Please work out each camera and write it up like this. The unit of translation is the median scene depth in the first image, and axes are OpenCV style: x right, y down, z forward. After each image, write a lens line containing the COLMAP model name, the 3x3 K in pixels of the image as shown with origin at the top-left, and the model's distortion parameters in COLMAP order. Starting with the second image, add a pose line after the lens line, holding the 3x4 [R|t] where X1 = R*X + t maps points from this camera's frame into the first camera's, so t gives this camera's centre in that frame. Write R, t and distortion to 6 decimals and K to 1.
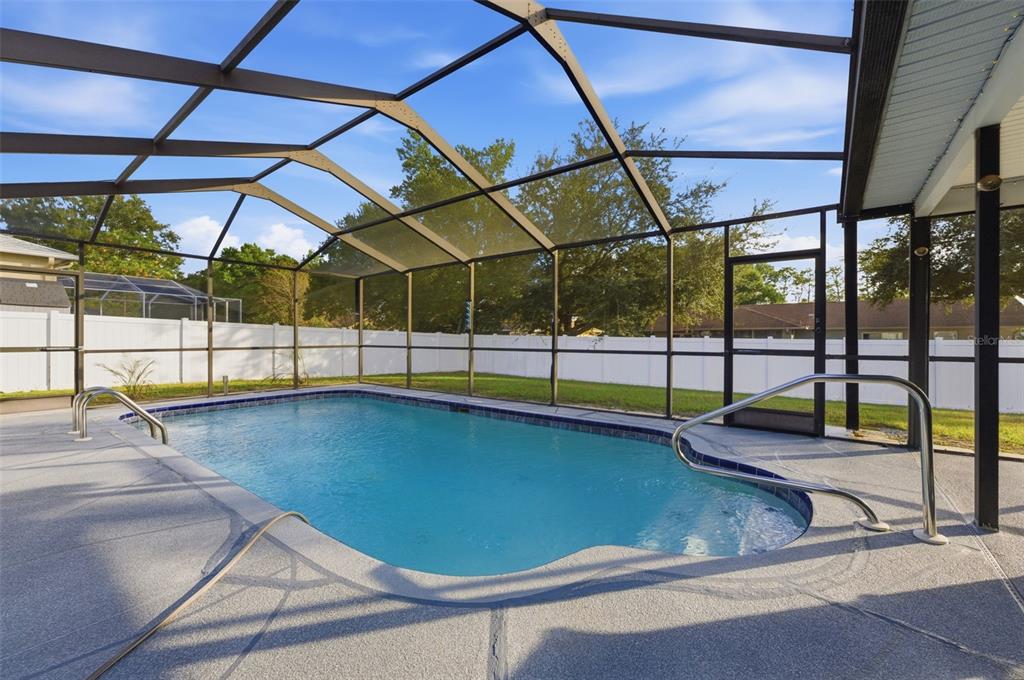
lens RADIAL K [[409.8, 0, 515.6], [0, 409.8, 336.7], [0, 0, 1]] dist [0.000629, 0.000310]
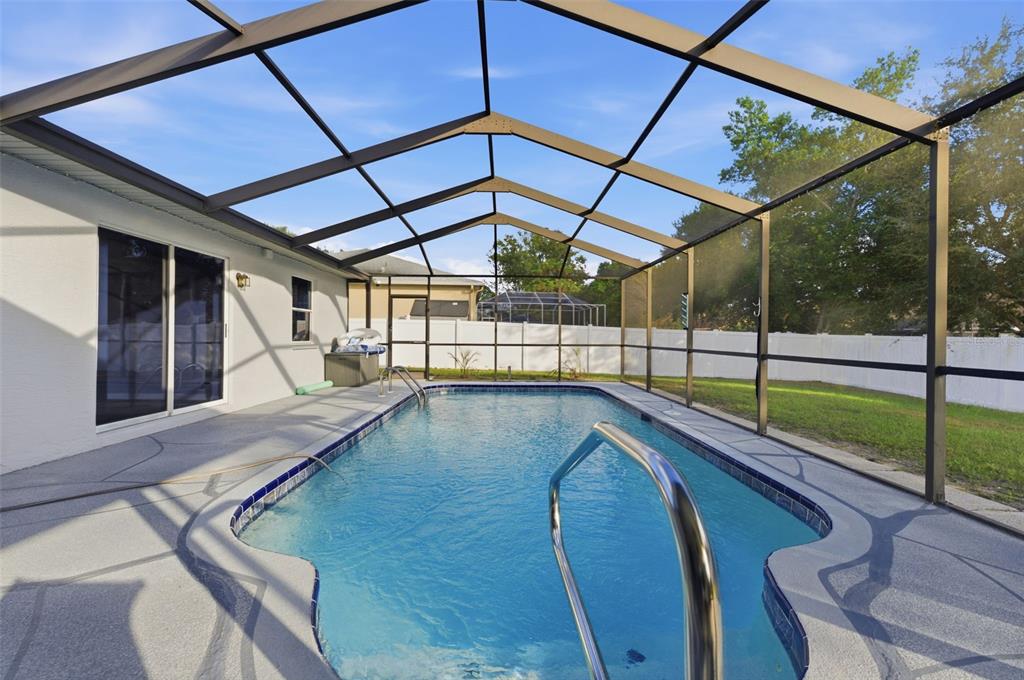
lens RADIAL K [[409.8, 0, 515.6], [0, 409.8, 336.7], [0, 0, 1]] dist [0.000629, 0.000310]
pose [[0.623290, 0.004236, -0.781979, 0.411697], [-0.005890, 0.999982, 0.000722, 0.003219], [0.781969, 0.004156, 0.623304, 0.273113]]
